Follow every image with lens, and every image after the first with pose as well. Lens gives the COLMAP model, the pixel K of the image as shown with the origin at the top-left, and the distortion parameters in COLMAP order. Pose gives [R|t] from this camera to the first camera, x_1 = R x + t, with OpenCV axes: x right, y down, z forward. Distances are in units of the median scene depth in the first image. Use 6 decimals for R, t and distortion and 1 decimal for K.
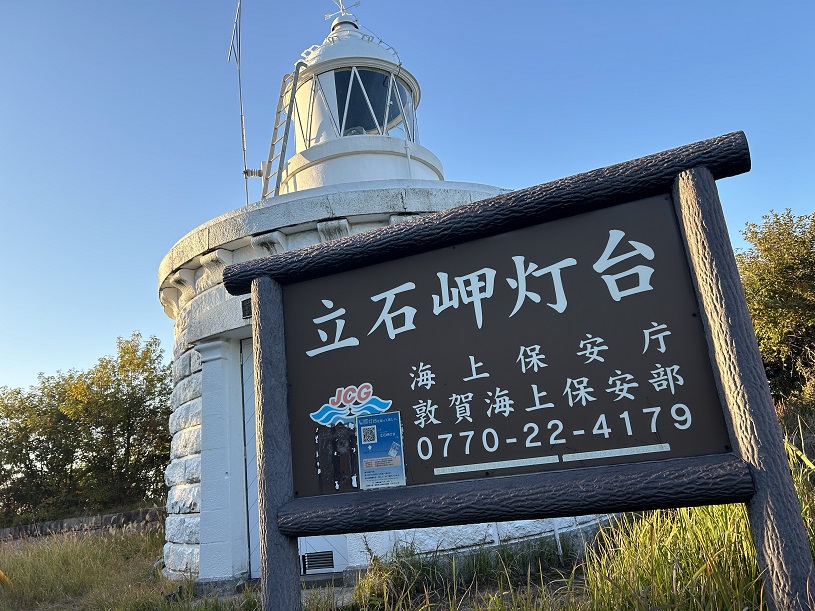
lens RADIAL K [[612.6, 0, 408.7], [0, 612.6, 305.0], [0, 0, 1]] dist [0.022323, -0.012356]
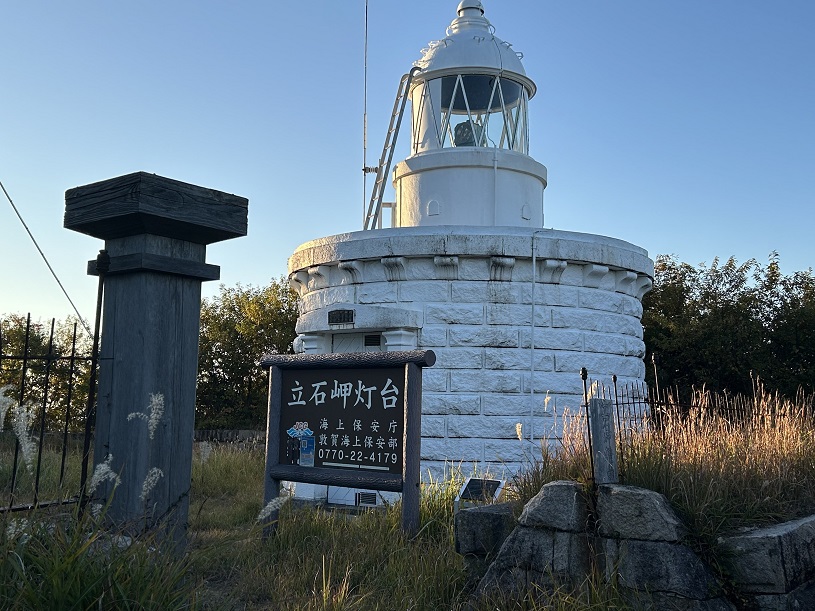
lens RADIAL K [[881.7, 0, 409.9], [0, 881.7, 308.0], [0, 0, 1]] dist [0.147691, 0.000000]
pose [[0.938867, 0.092204, -0.331703, 1.400169], [-0.035906, 0.984440, 0.172015, -0.907475], [0.342402, -0.149589, 0.927569, -1.959303]]
